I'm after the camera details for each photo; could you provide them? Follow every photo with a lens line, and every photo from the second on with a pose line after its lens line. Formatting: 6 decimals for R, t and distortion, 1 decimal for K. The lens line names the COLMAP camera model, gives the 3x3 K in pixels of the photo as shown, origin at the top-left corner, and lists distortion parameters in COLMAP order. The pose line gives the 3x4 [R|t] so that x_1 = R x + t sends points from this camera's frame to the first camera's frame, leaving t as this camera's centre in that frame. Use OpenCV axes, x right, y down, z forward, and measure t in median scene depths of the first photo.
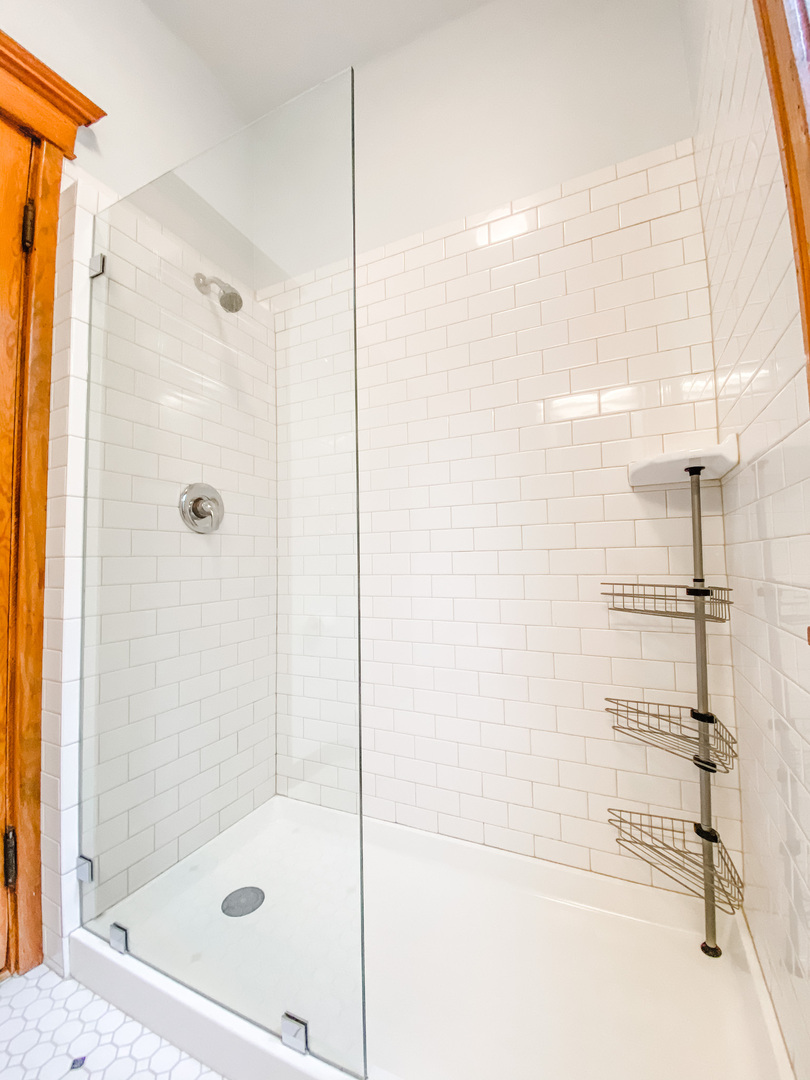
lens RADIAL K [[437.8, 0, 409.5], [0, 437.8, 538.8], [0, 0, 1]] dist [0.032294, -0.028069]
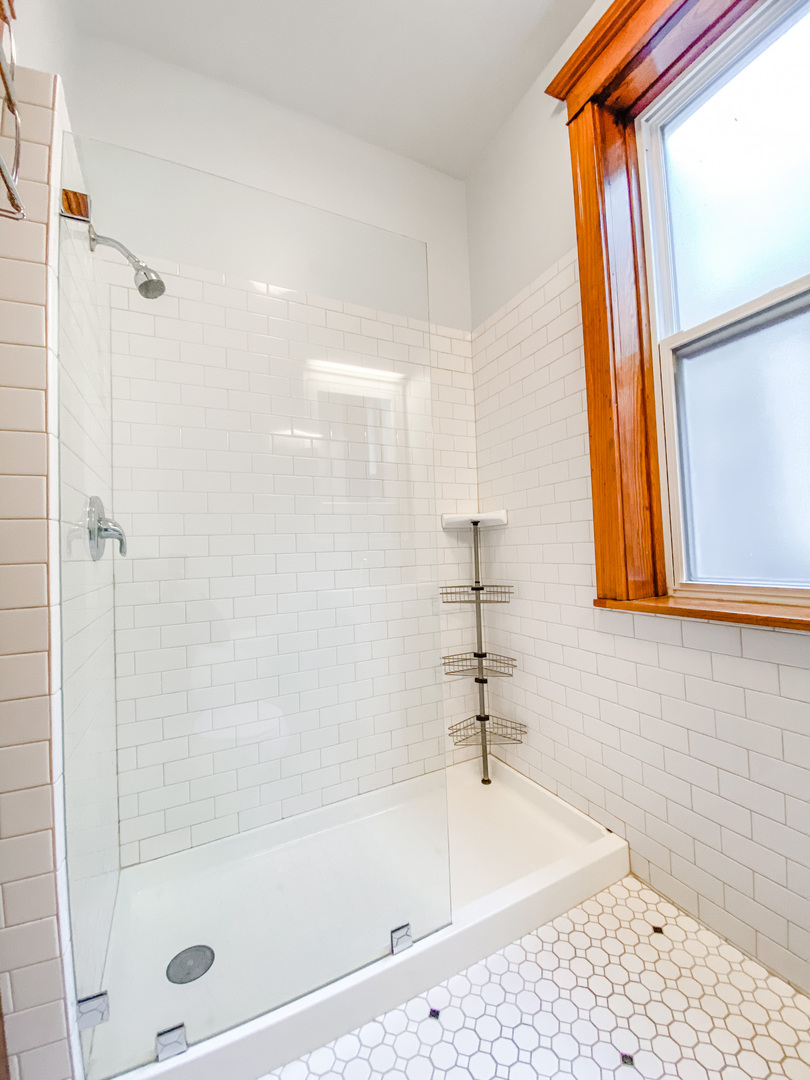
lens RADIAL K [[437.8, 0, 409.5], [0, 437.8, 538.8], [0, 0, 1]] dist [0.032294, -0.028069]
pose [[0.629536, 0.017033, 0.776784, -0.947167], [-0.015334, 0.999837, -0.009497, -0.065527], [-0.776820, -0.005933, 0.629695, 0.065334]]
